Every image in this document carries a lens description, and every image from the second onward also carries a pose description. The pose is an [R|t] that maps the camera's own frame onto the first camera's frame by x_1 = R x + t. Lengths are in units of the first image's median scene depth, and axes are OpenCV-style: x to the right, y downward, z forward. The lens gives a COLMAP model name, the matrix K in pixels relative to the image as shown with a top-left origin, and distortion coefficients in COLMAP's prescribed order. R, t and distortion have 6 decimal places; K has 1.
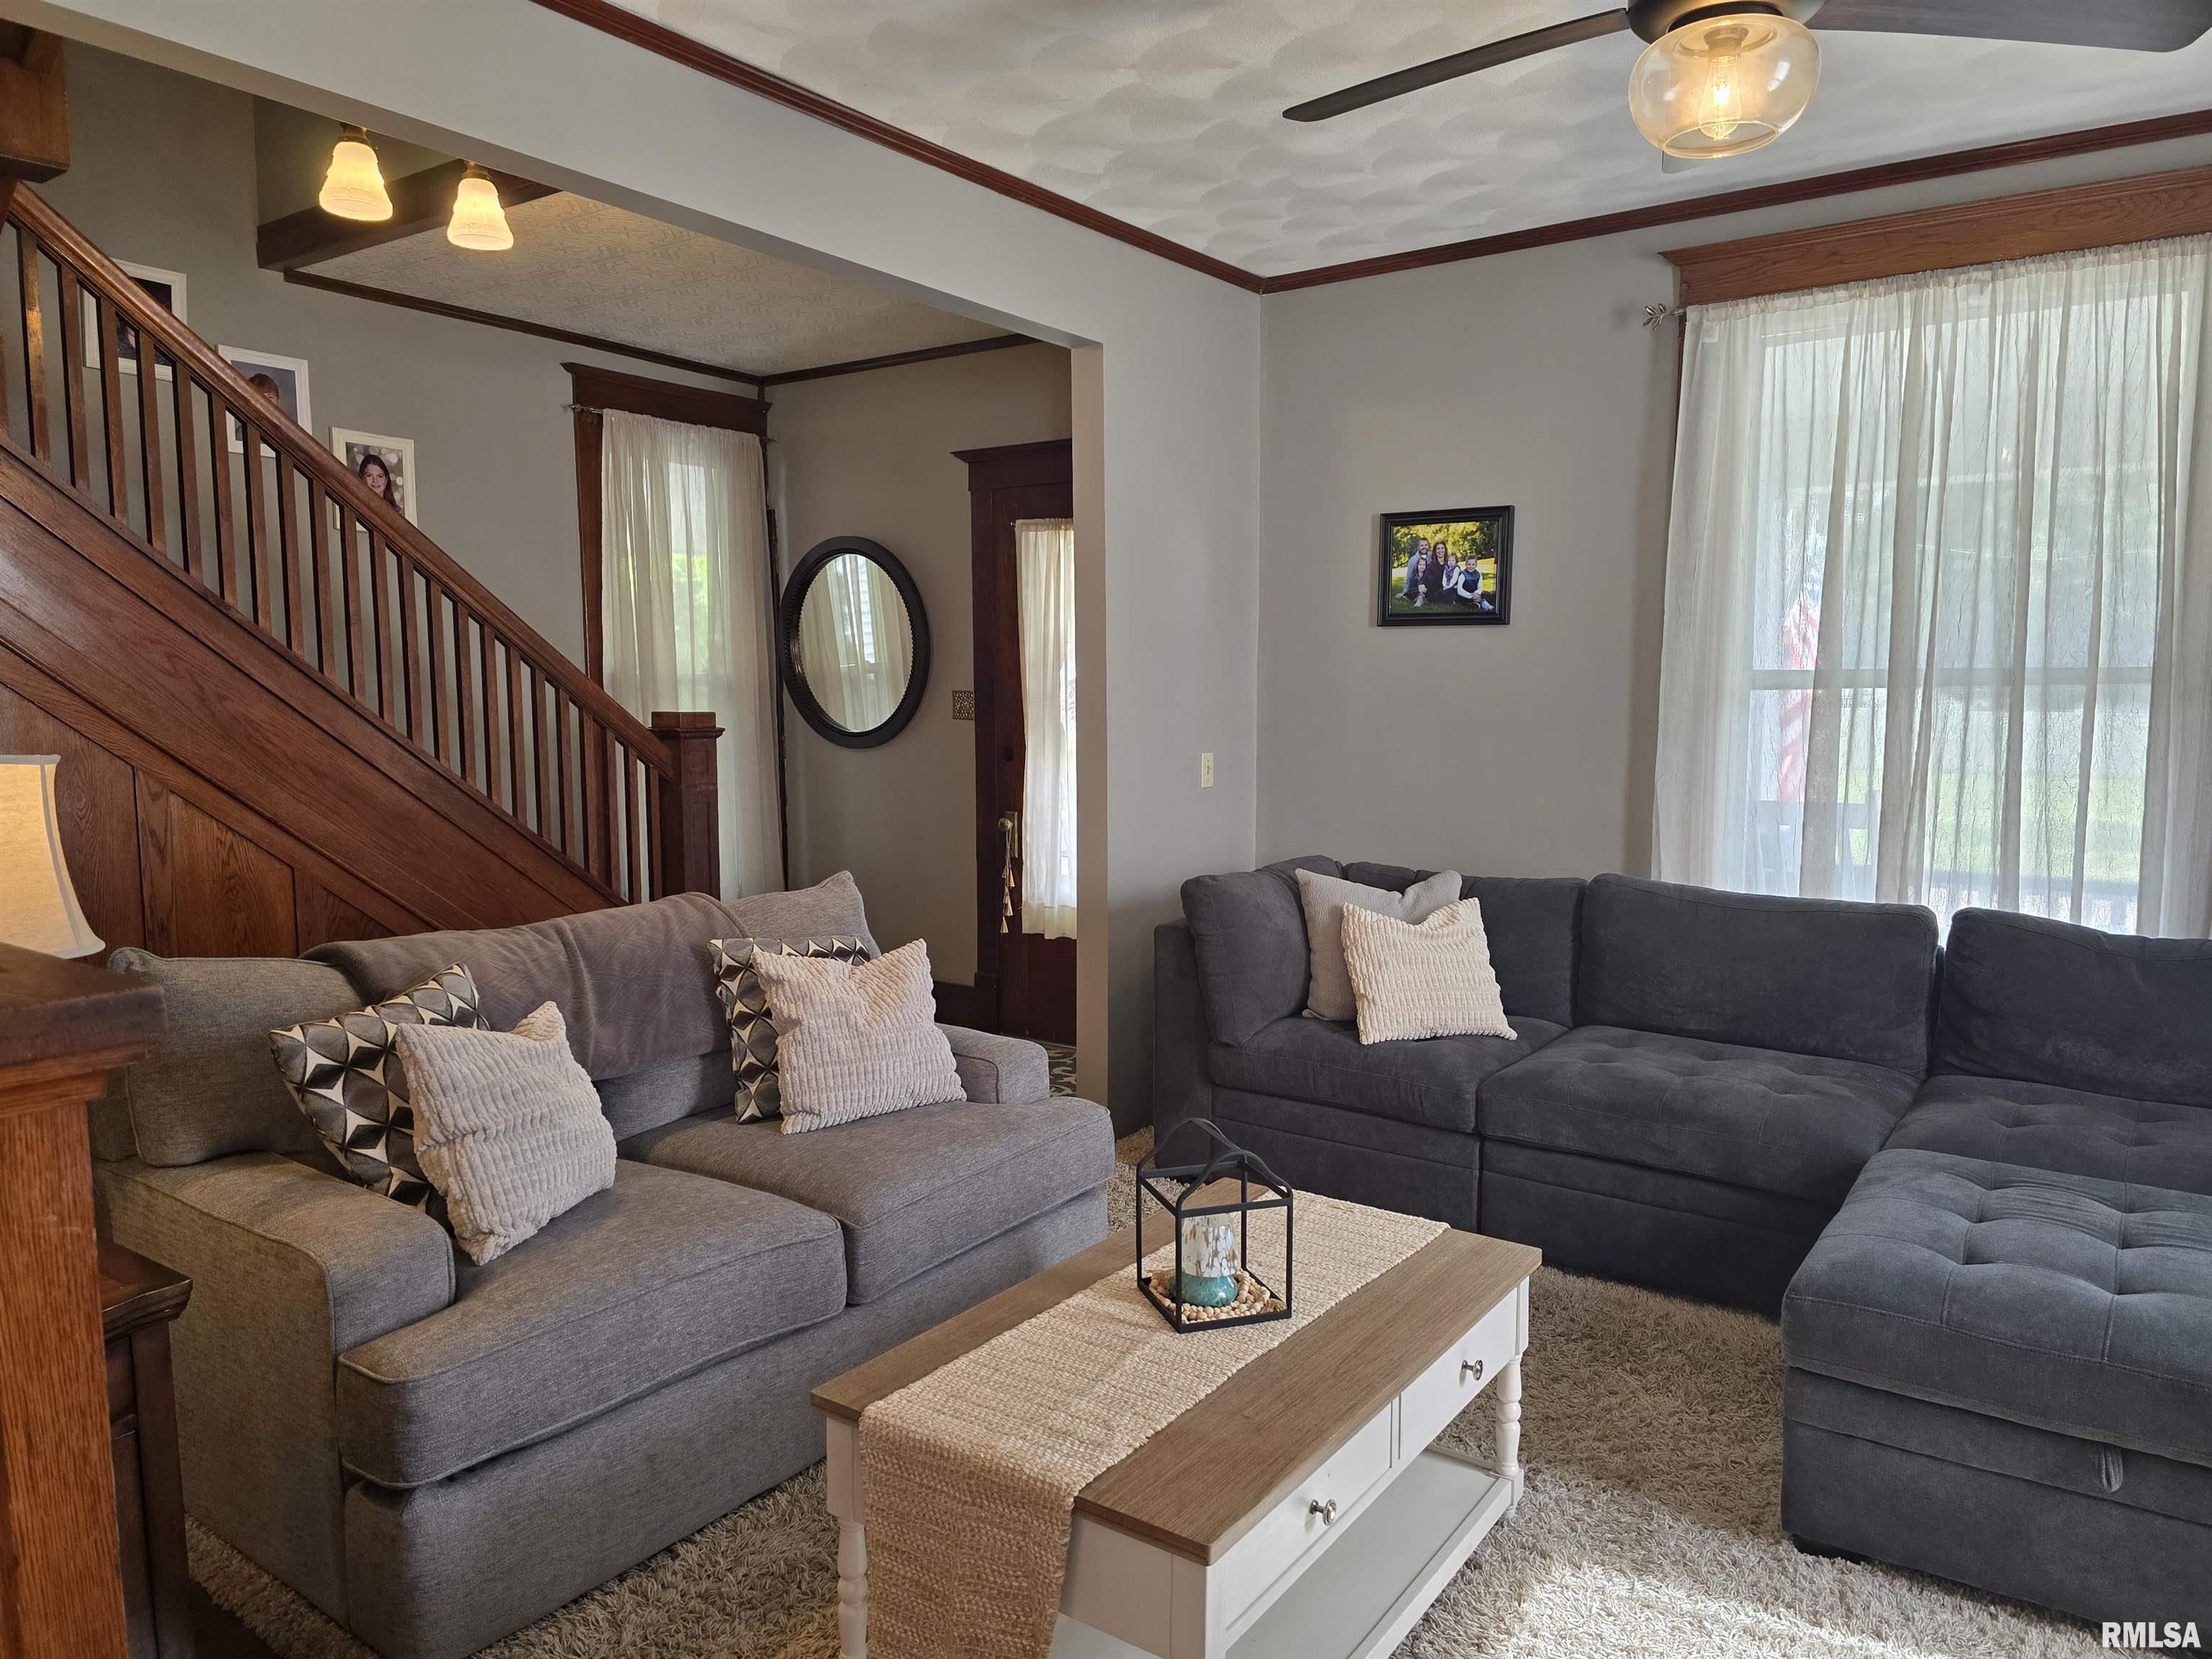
lens RADIAL K [[1477.4, 0, 1097.6], [0, 1477.4, 830.2], [0, 0, 1]] dist [0.074008, -0.076626]
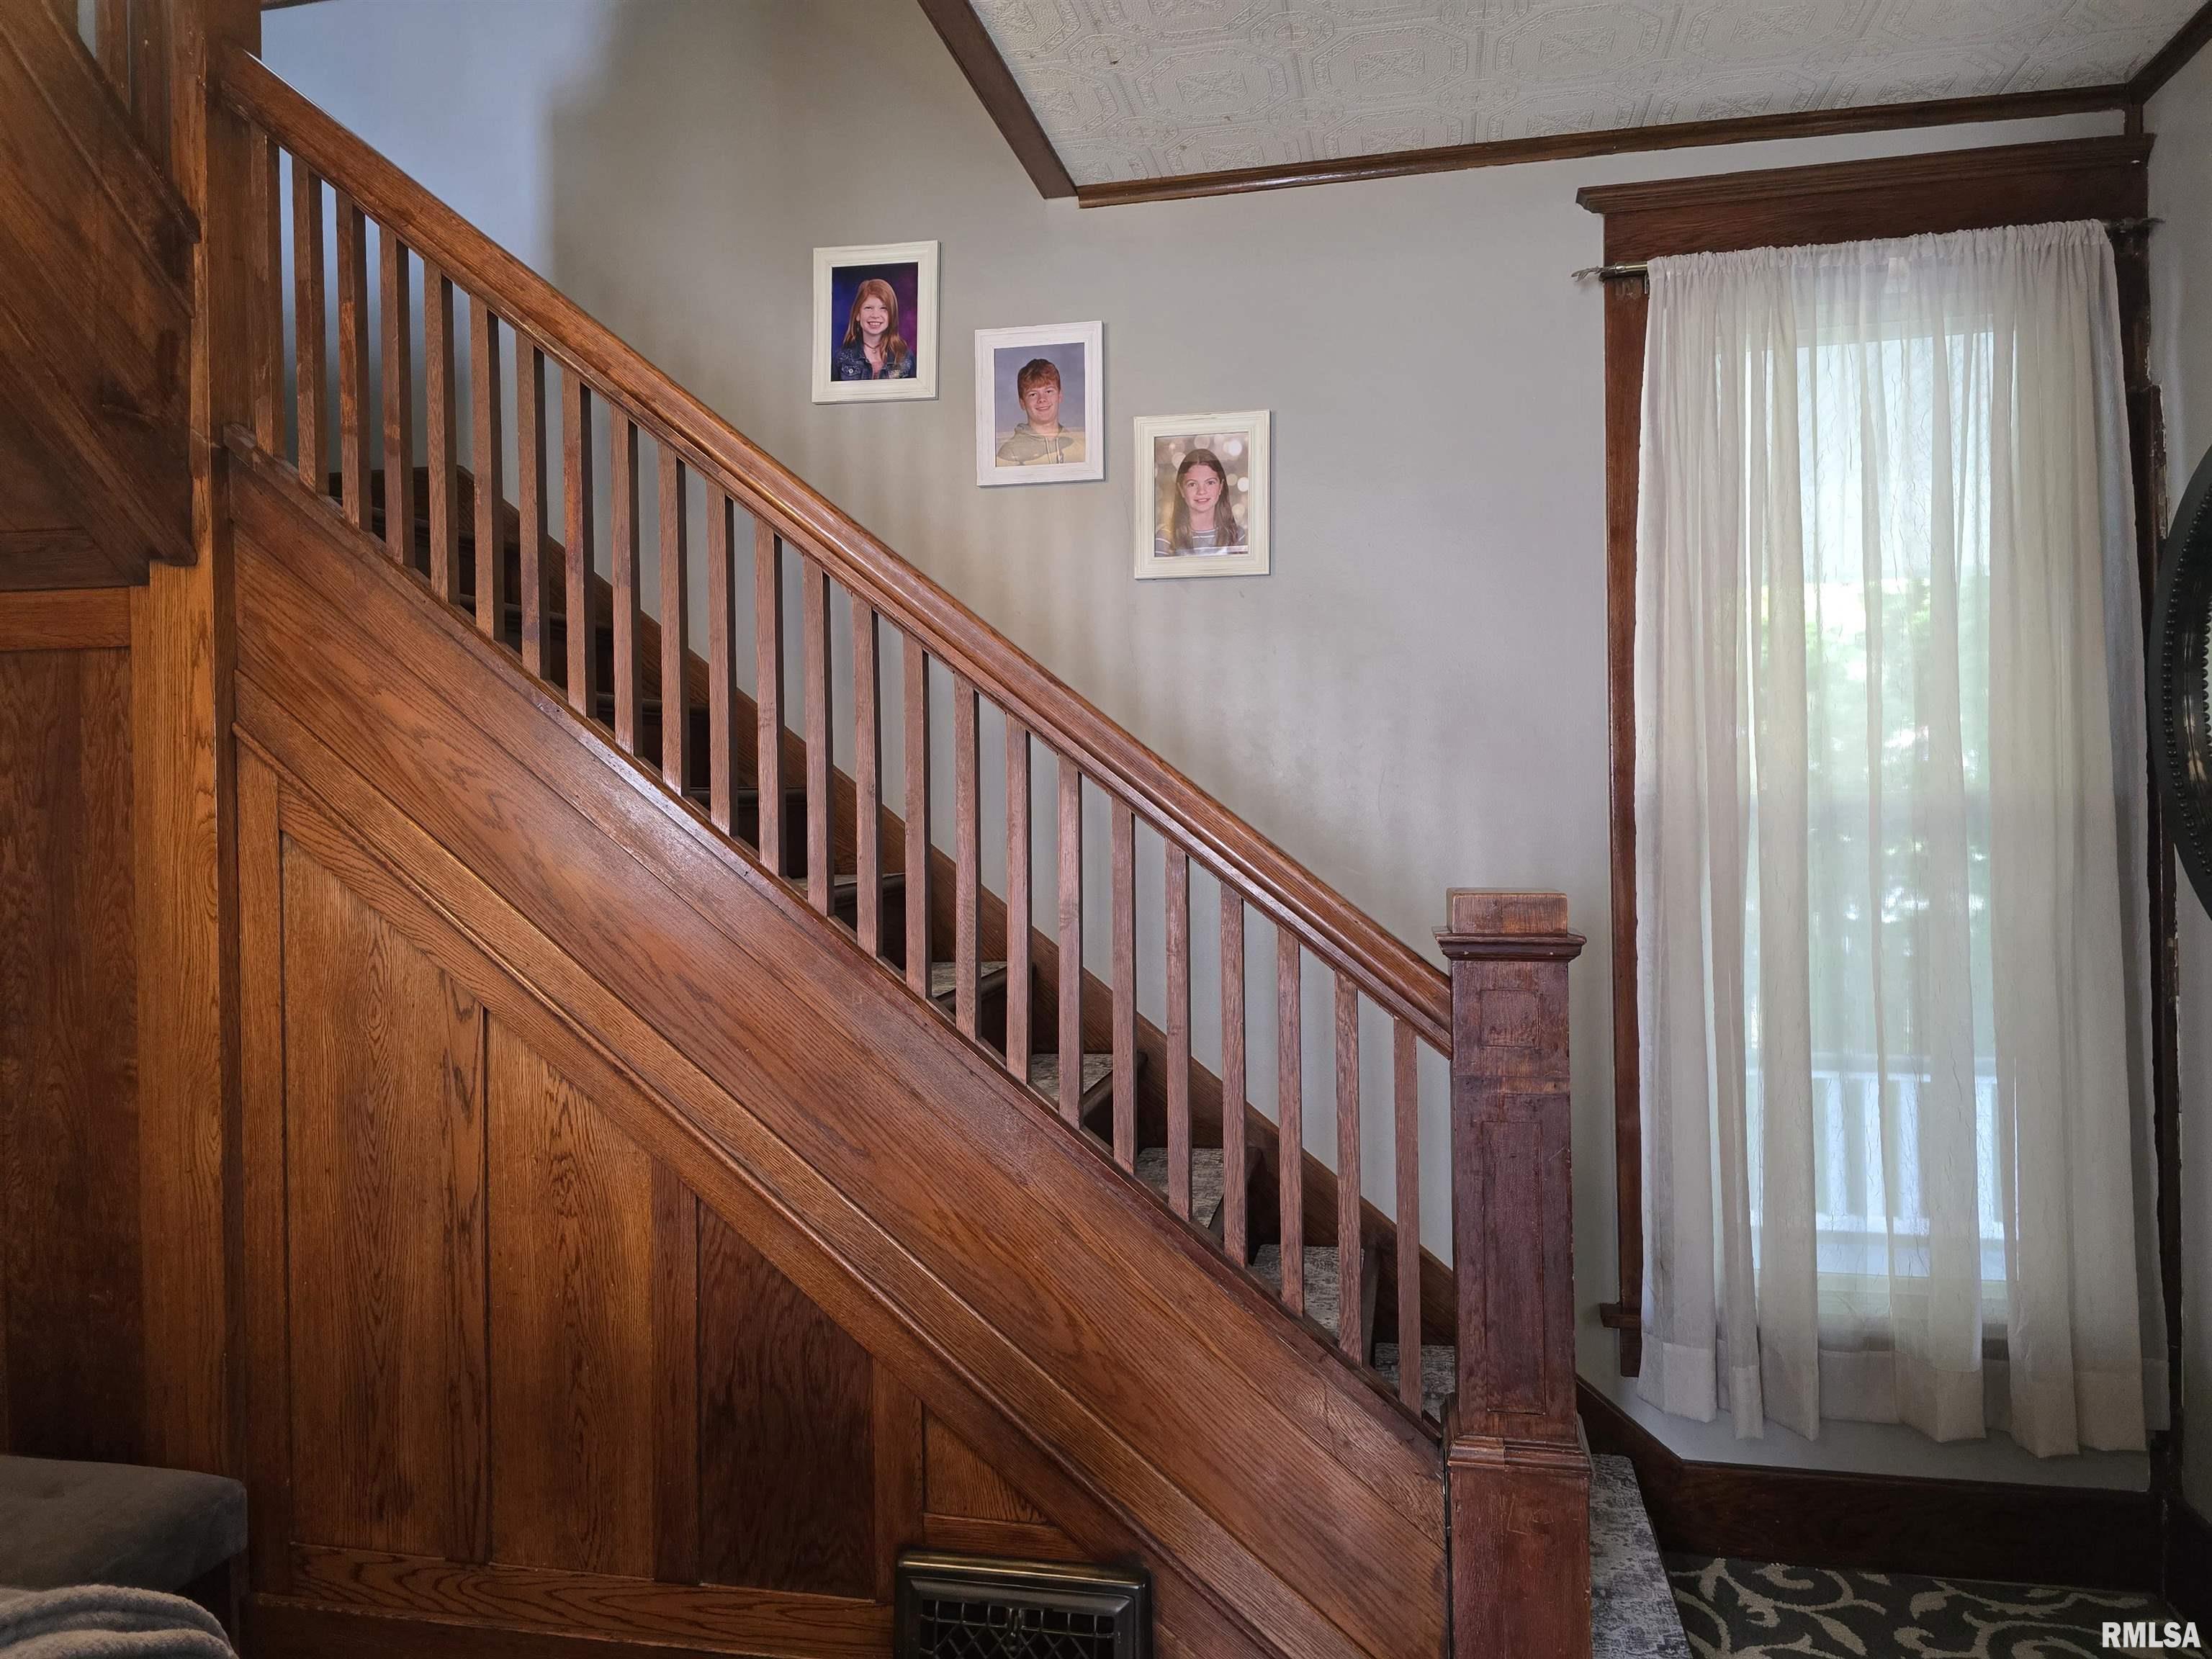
lens RADIAL K [[1477.4, 0, 1106.6], [0, 1477.4, 823.8], [0, 0, 1]] dist [0.074008, -0.076626]
pose [[0.416686, -0.002245, -0.909048, 0.046599], [-0.074735, 0.996527, -0.036717, -0.077104], [0.905973, 0.083237, 0.415071, 0.752289]]
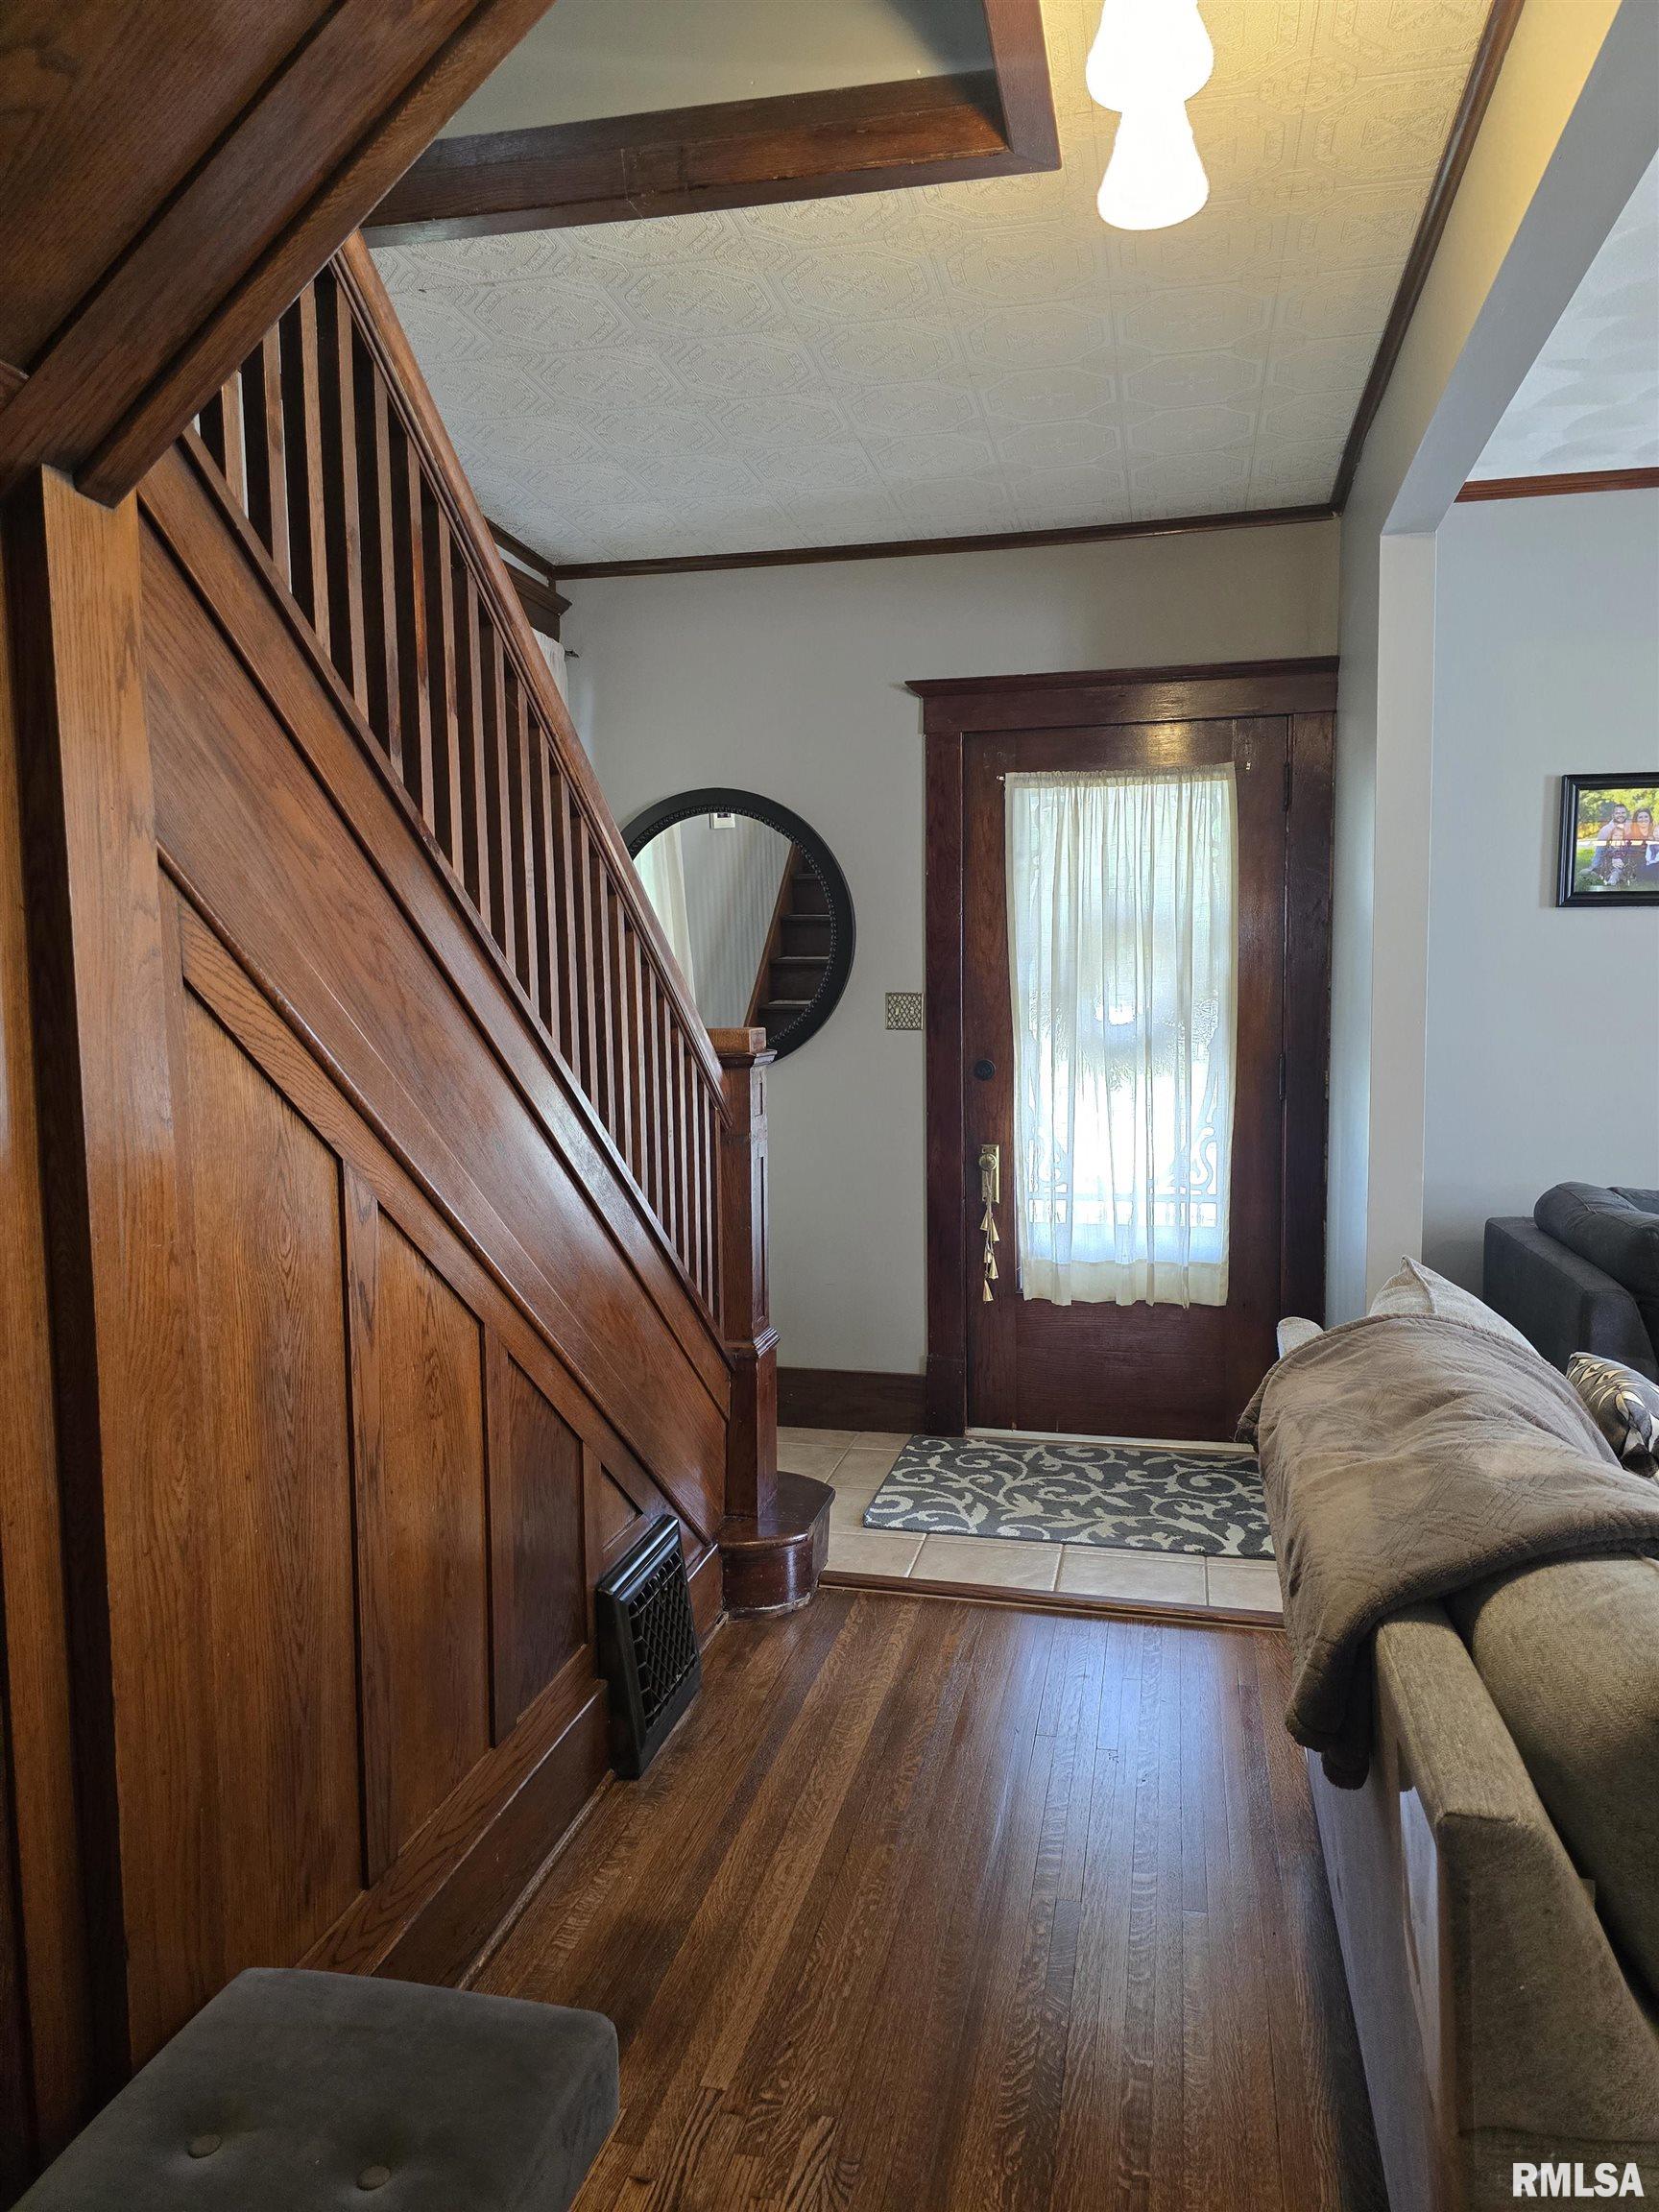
lens RADIAL K [[1477.4, 0, 832.4], [0, 1477.4, 1119.7], [0, 0, 1]] dist [0.074008, -0.076626]
pose [[0.916740, -0.047491, 0.396651, -0.522540], [0.051921, 0.998651, -0.000431, -0.035637], [-0.396096, 0.020990, 0.917969, 0.367167]]
